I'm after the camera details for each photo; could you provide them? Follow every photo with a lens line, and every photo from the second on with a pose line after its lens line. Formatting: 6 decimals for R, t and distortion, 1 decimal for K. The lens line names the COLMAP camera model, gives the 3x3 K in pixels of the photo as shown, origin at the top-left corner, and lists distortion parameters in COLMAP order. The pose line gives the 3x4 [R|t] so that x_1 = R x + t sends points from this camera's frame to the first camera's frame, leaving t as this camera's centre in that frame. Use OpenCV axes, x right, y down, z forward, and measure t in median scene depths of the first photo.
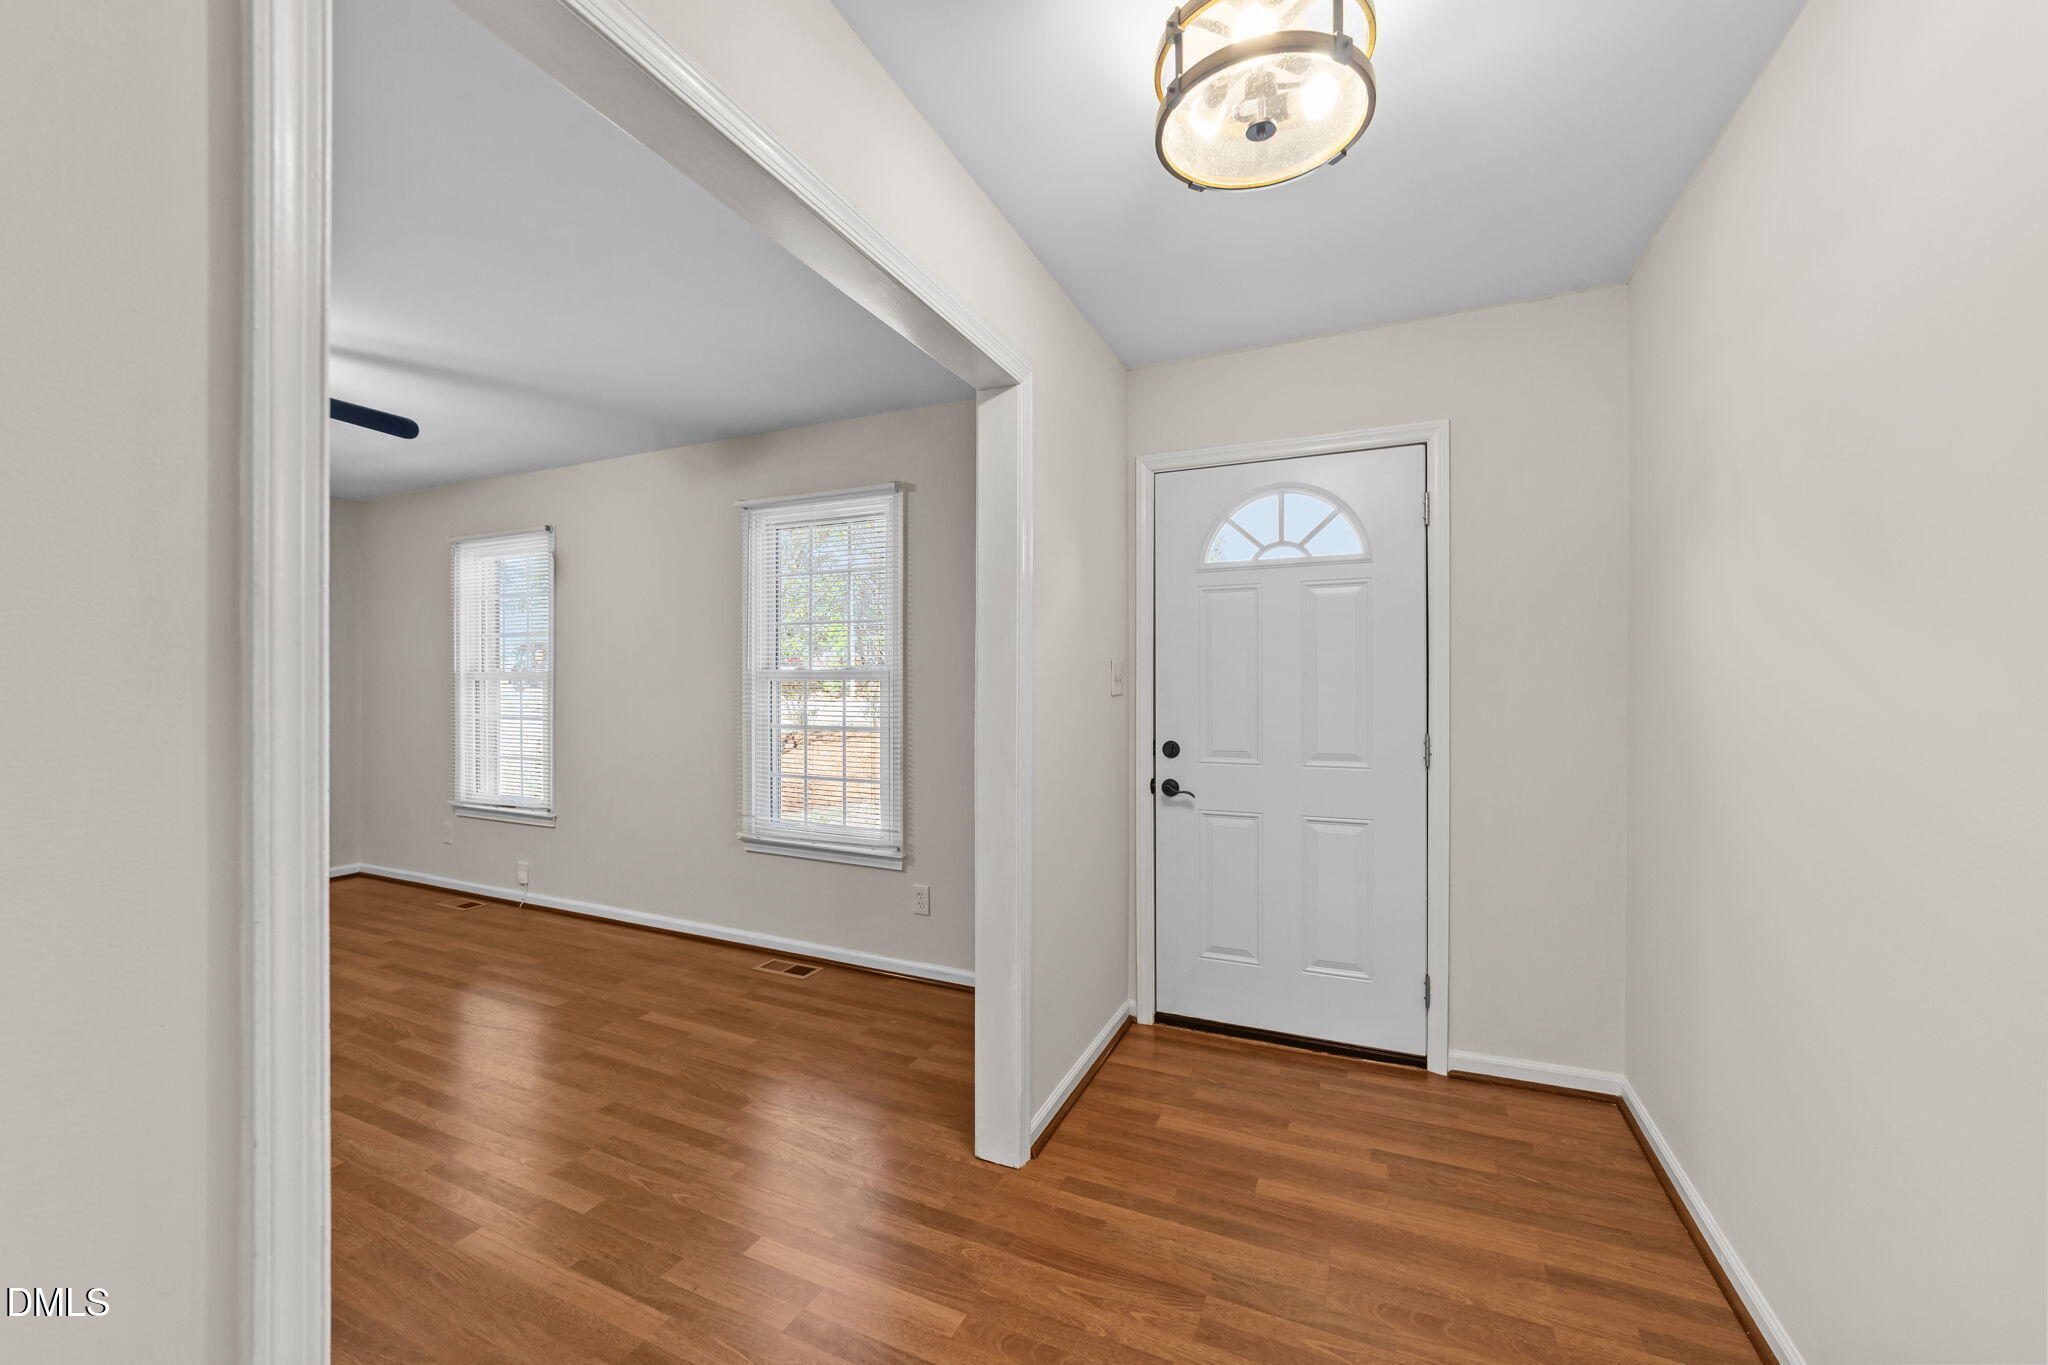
lens RADIAL K [[780.3, 0, 1025.6], [0, 780.3, 684.5], [0, 0, 1]] dist [-0.007431, 0.004996]
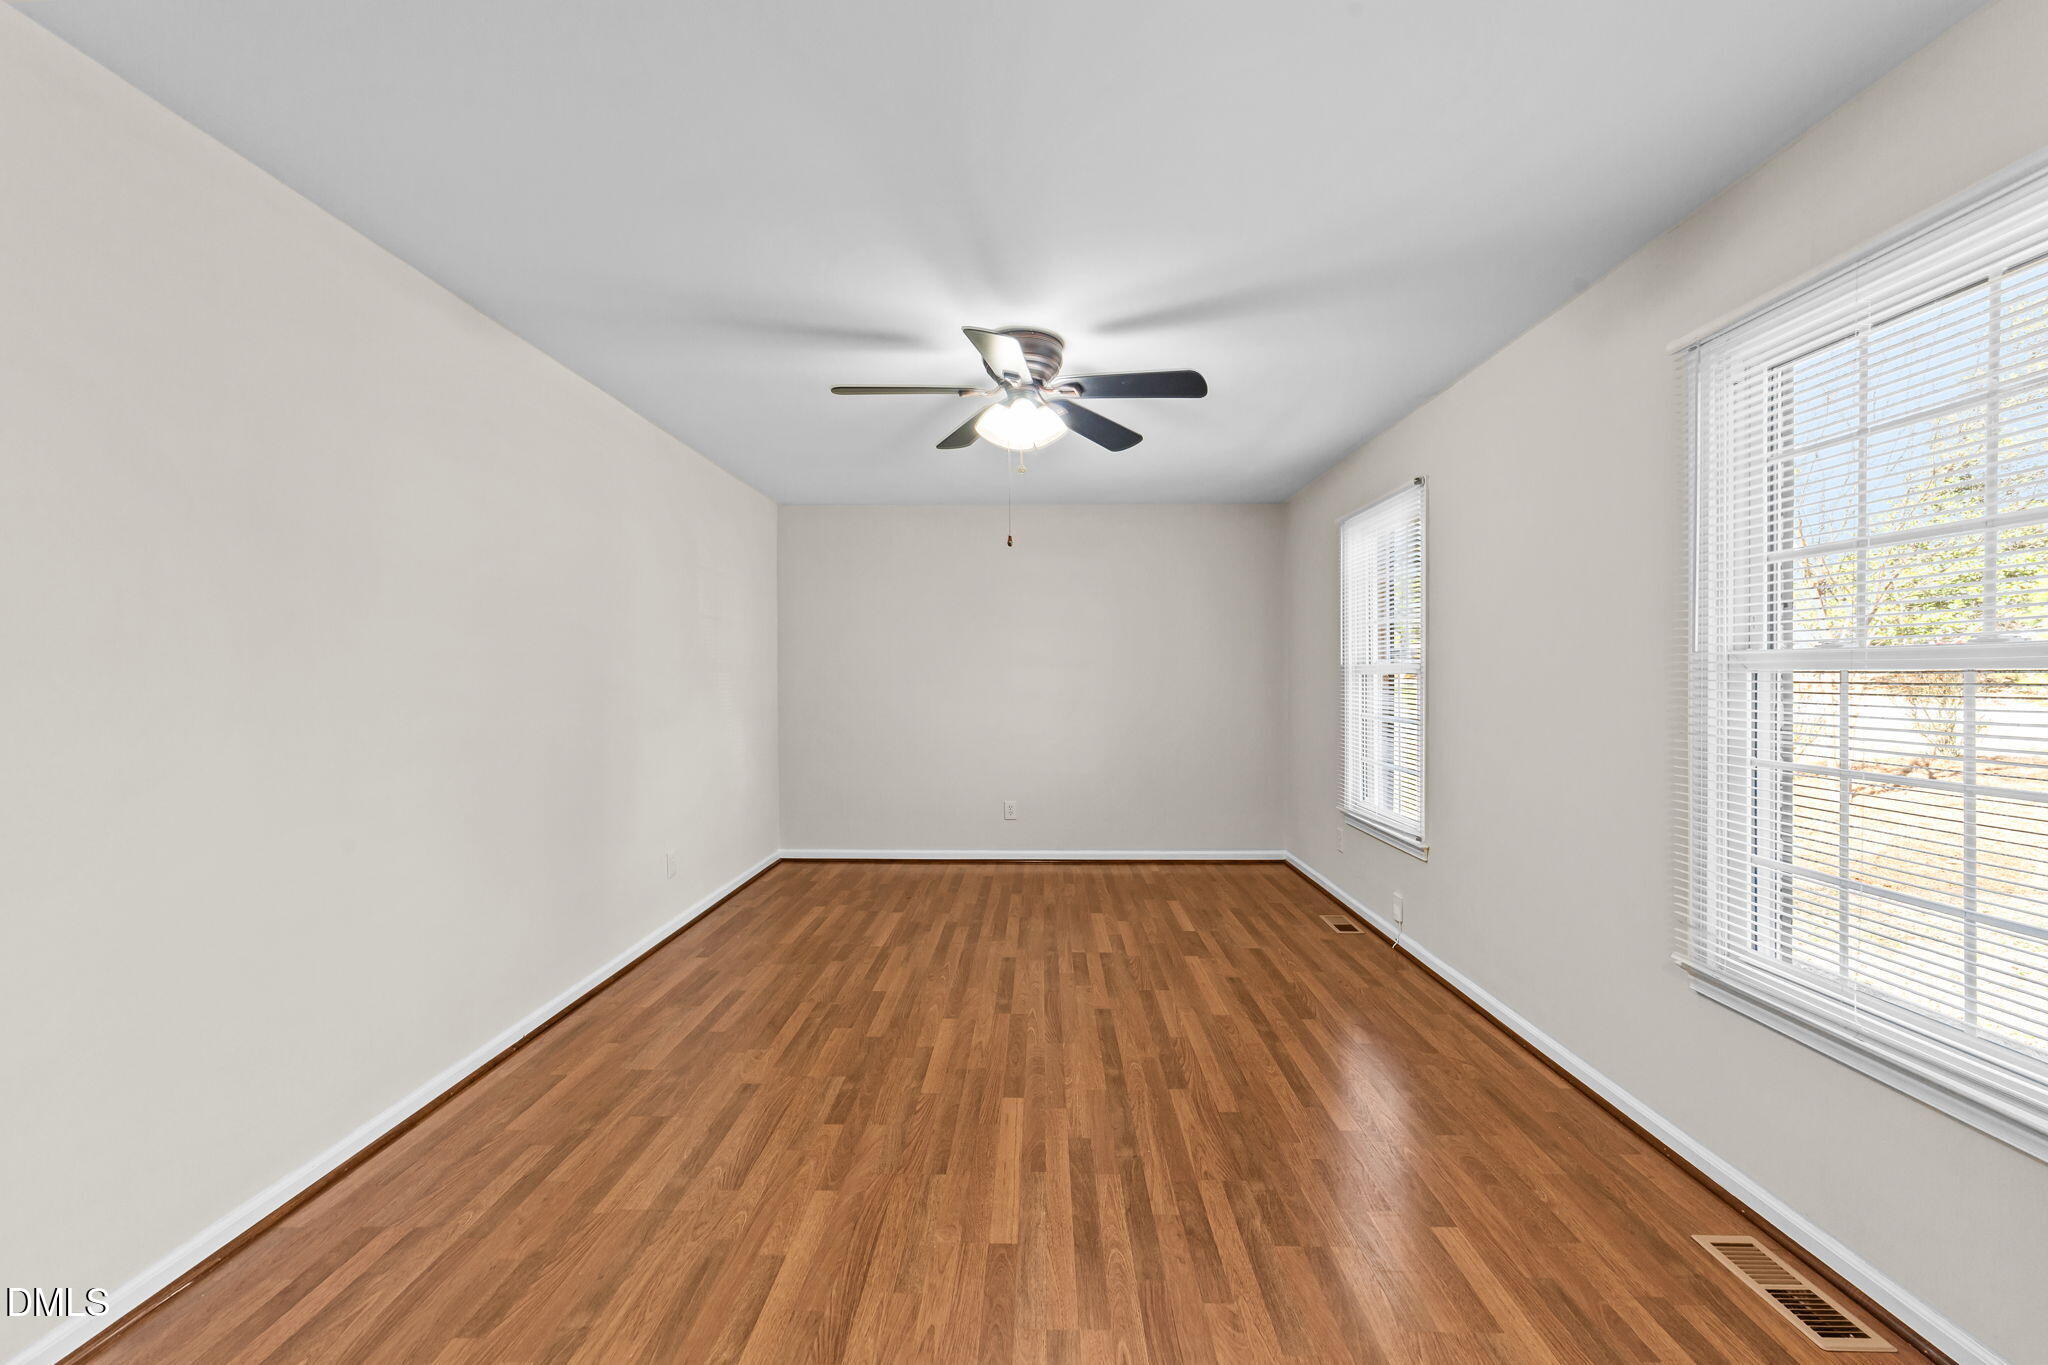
lens RADIAL K [[780.3, 0, 1027.1], [0, 780.3, 686.7], [0, 0, 1]] dist [-0.007431, 0.004996]
pose [[0.396873, 0.008734, -0.917832, -0.054276], [0.000522, 0.999952, 0.009742, -0.000738], [0.917874, -0.004345, 0.396849, 0.374443]]
